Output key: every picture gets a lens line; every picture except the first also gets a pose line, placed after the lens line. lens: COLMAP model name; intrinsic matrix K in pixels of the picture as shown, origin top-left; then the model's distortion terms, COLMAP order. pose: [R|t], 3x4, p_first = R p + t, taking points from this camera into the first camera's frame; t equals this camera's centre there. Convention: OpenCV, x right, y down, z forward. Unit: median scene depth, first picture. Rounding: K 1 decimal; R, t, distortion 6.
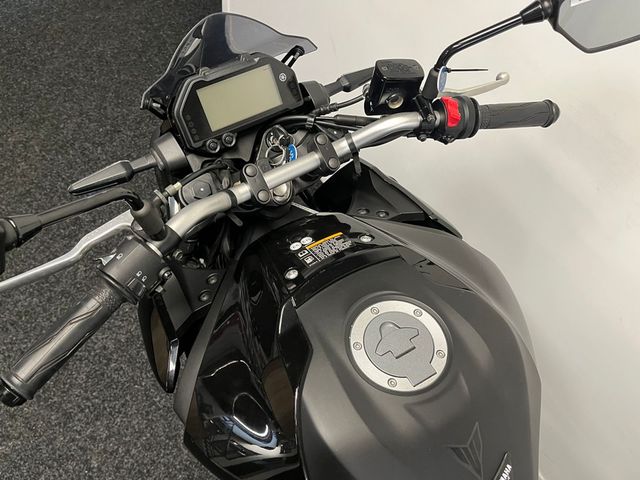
lens RADIAL K [[486.7, 0, 323.3], [0, 486.7, 234.2], [0, 0, 1]] dist [0.049283, -0.062734]
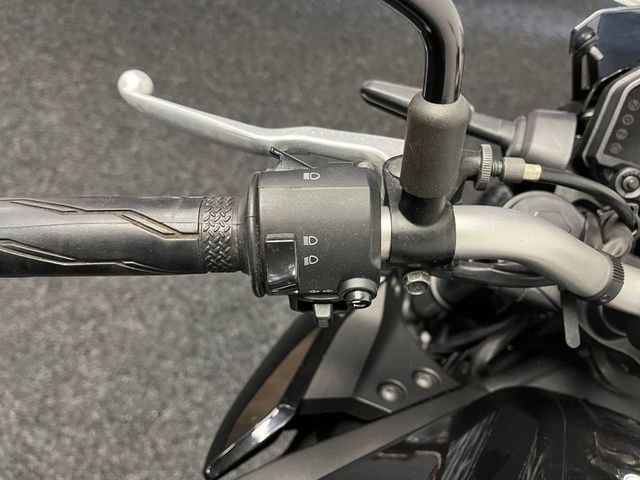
lens RADIAL K [[486.7, 0, 323.7], [0, 486.7, 237.4], [0, 0, 1]] dist [0.049283, -0.062734]
pose [[0.603386, 0.625797, -0.494270, -0.141304], [-0.700331, 0.712277, 0.046879, 0.040600], [0.381394, 0.317866, 0.868044, 0.508454]]
